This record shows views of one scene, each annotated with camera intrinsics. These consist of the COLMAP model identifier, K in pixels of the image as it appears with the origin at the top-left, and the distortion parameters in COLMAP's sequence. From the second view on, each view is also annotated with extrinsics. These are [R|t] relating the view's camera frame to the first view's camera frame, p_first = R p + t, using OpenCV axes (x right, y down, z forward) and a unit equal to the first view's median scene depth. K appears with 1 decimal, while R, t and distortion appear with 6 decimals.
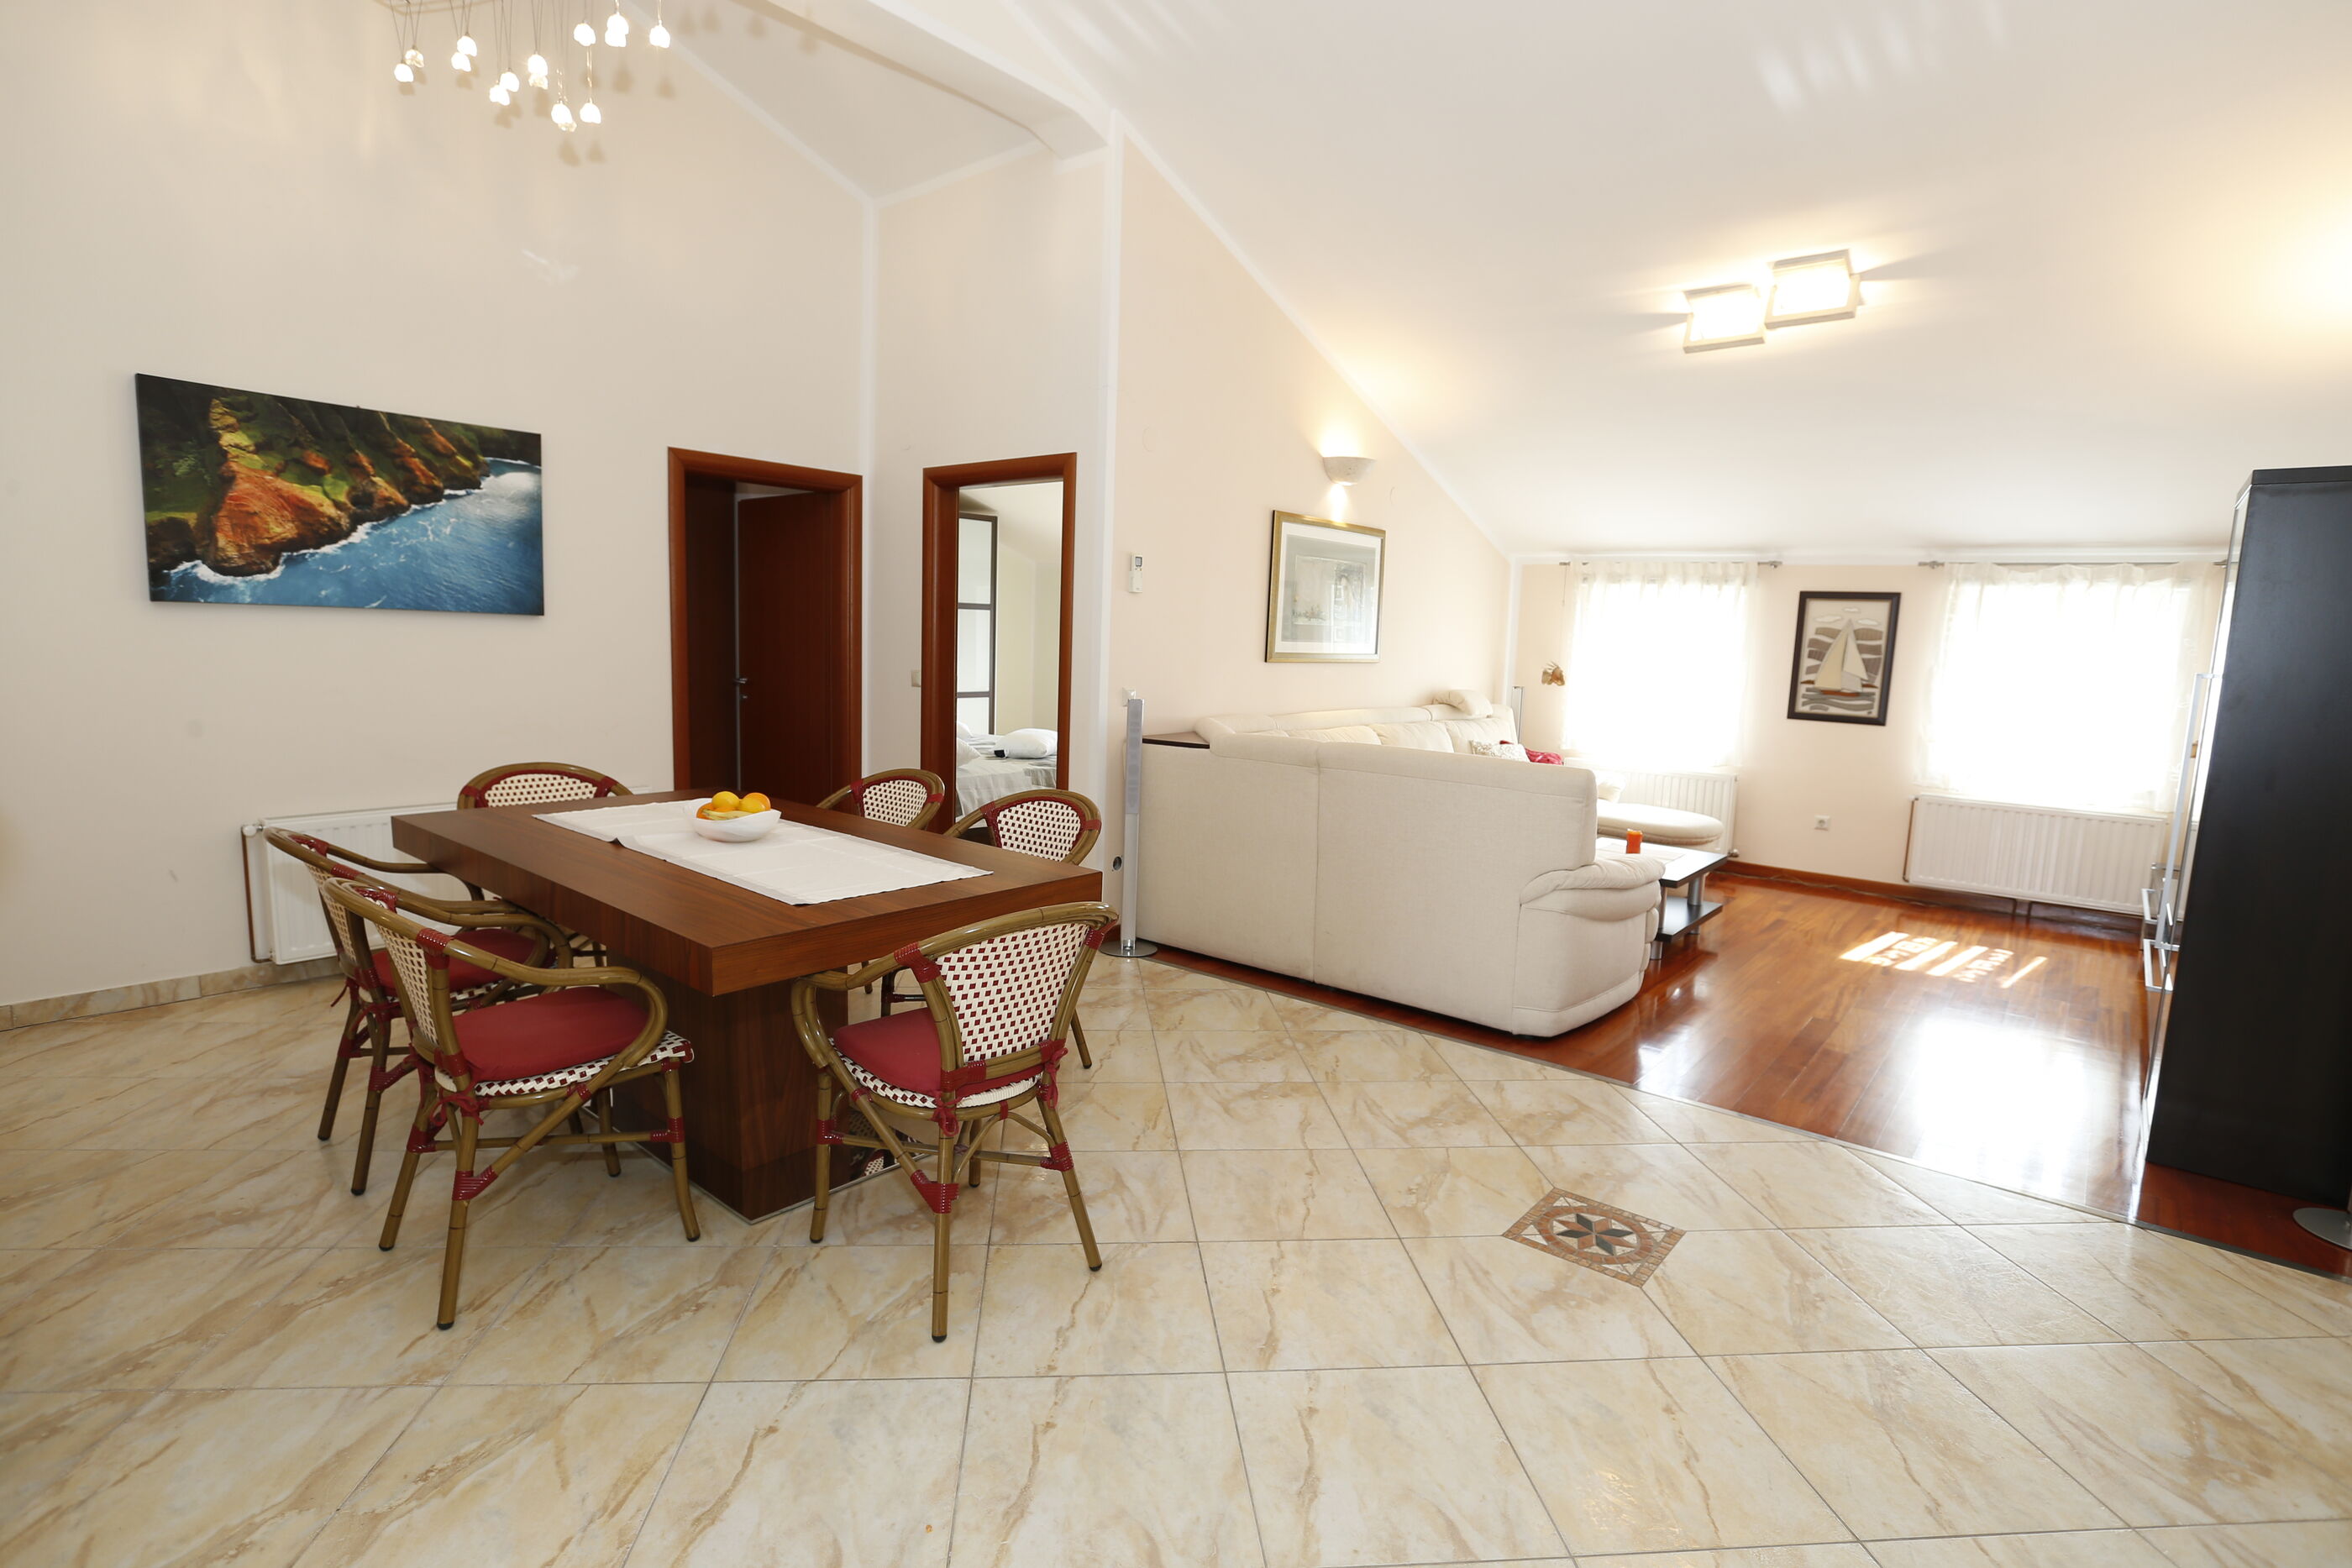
lens RADIAL K [[1165.0, 0, 1172.8], [0, 1165.0, 785.4], [0, 0, 1]] dist [-0.058296, 0.033191]
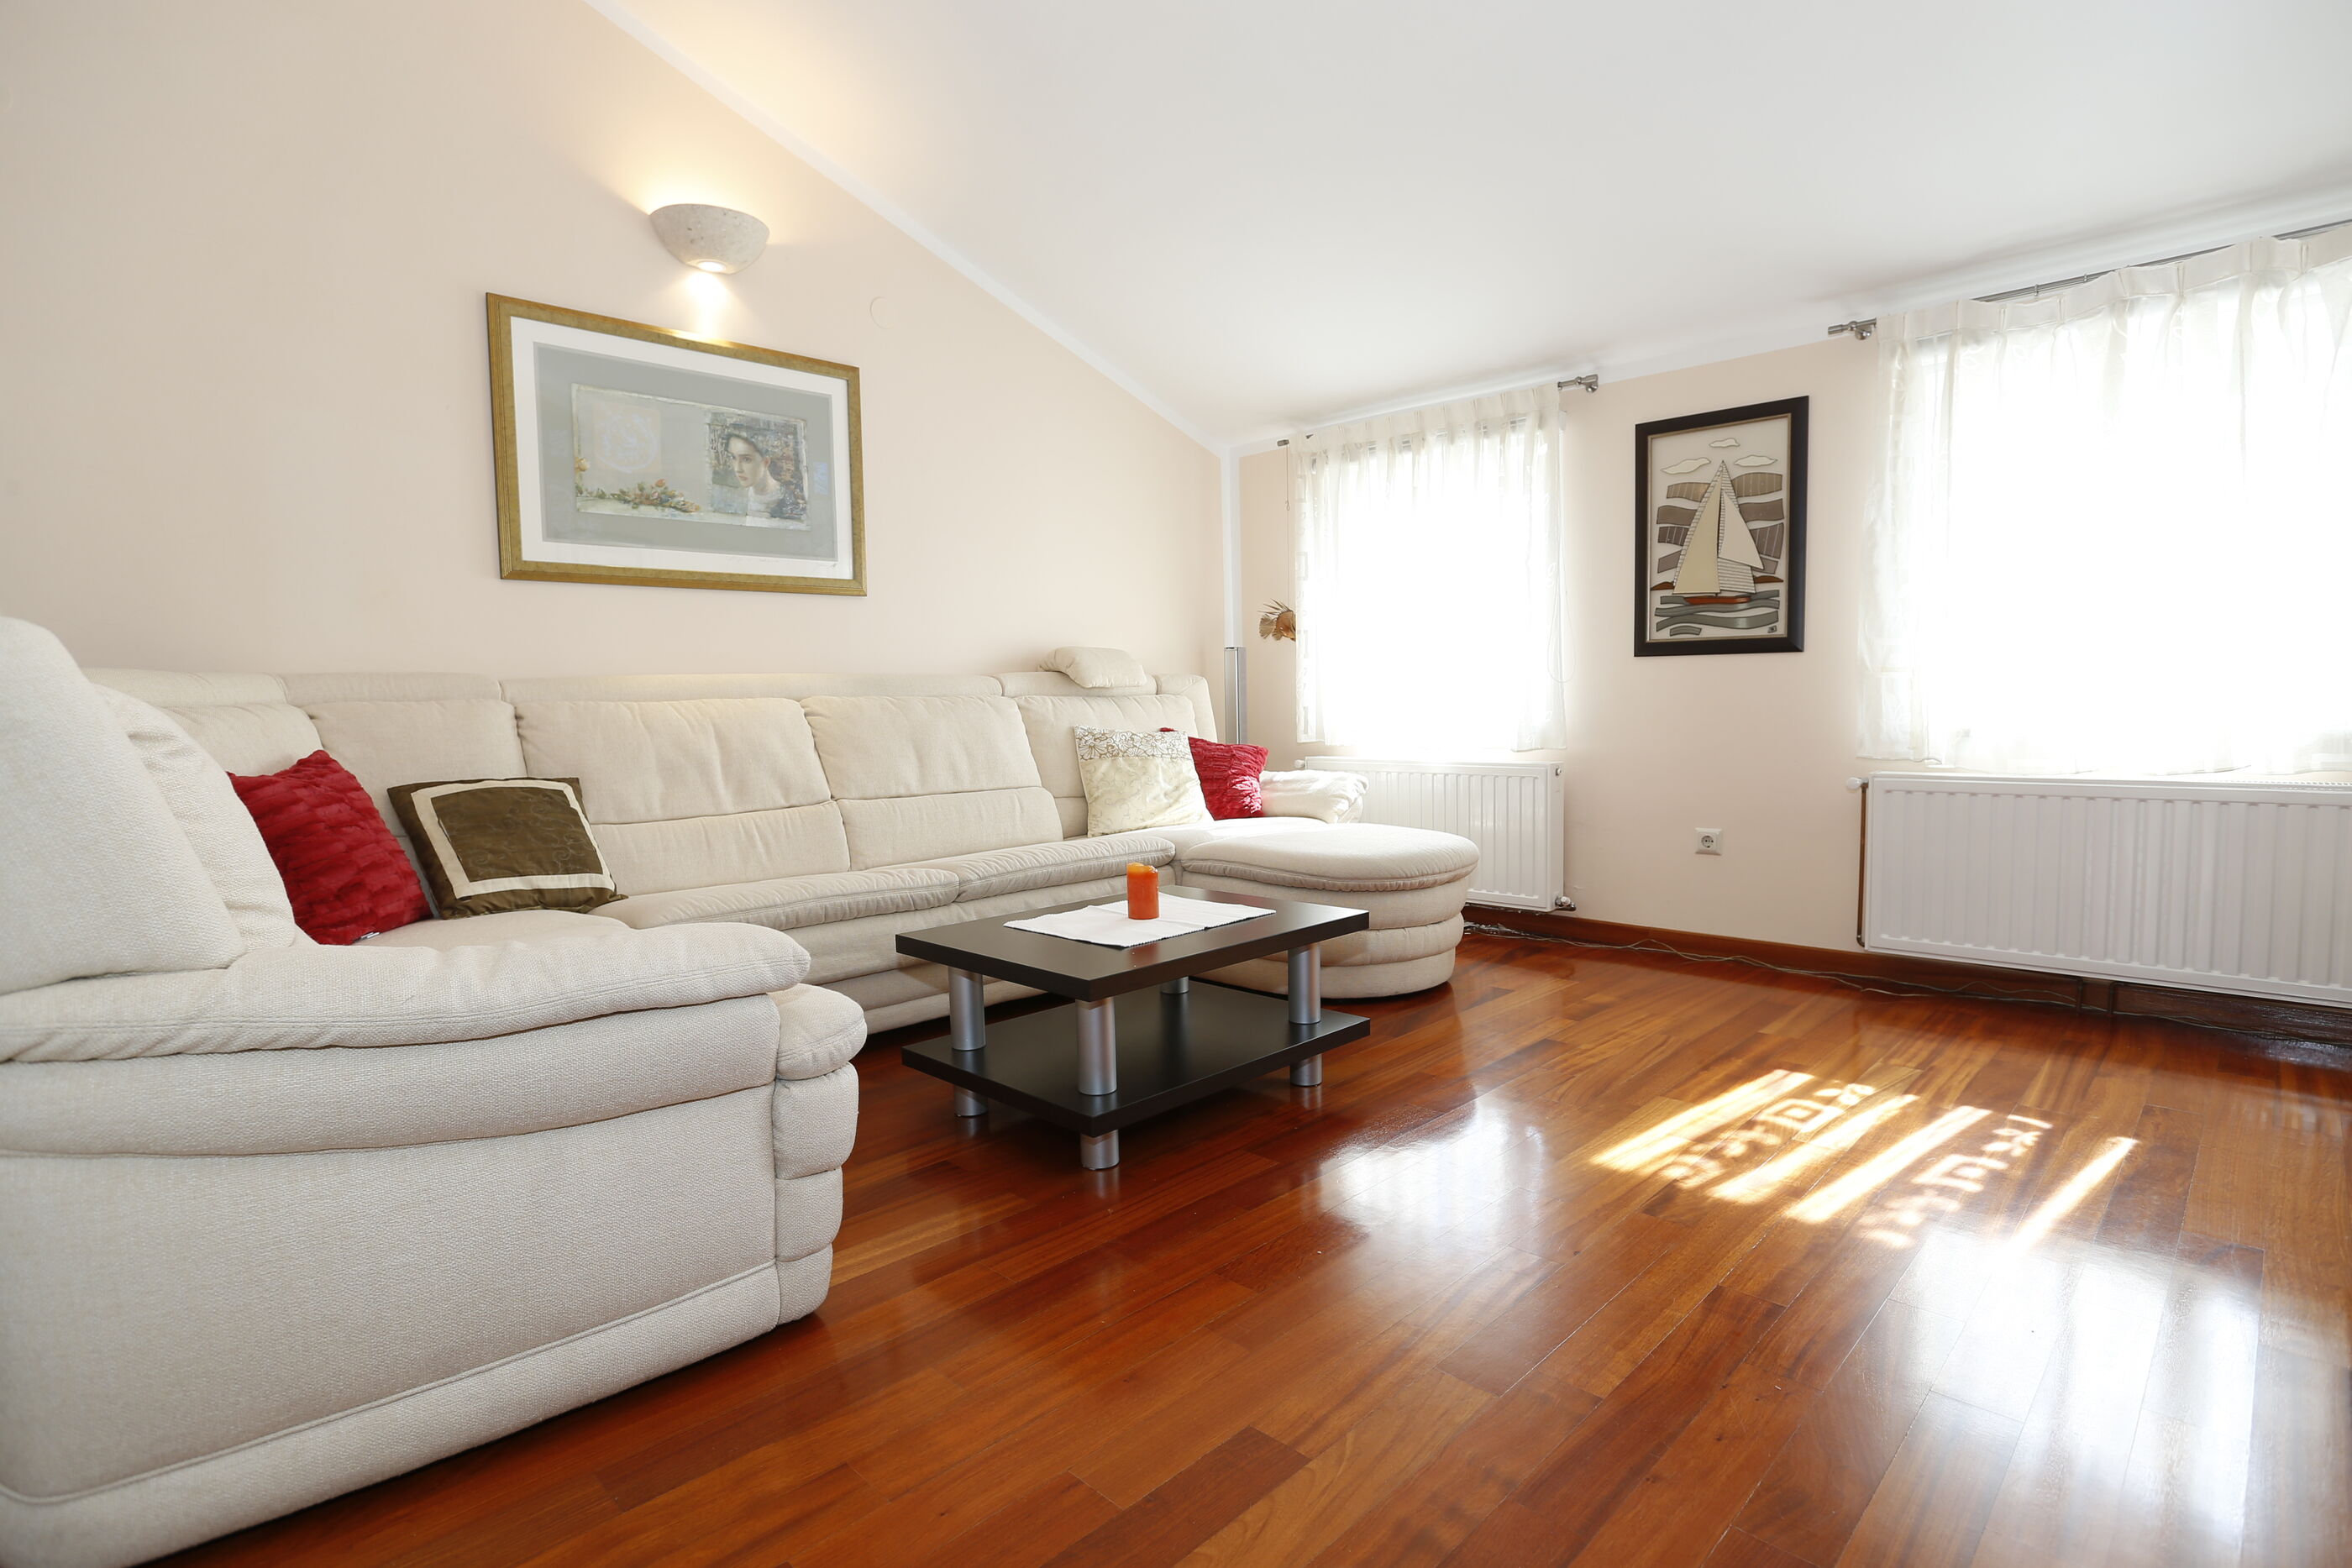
lens RADIAL K [[1165.0, 0, 1172.8], [0, 1165.0, 785.4], [0, 0, 1]] dist [-0.058296, 0.033191]
pose [[0.994338, -0.046606, -0.095496, 0.569272], [0.040959, 0.997341, -0.060270, 0.044389], [0.098051, 0.056017, 0.993604, 0.670789]]
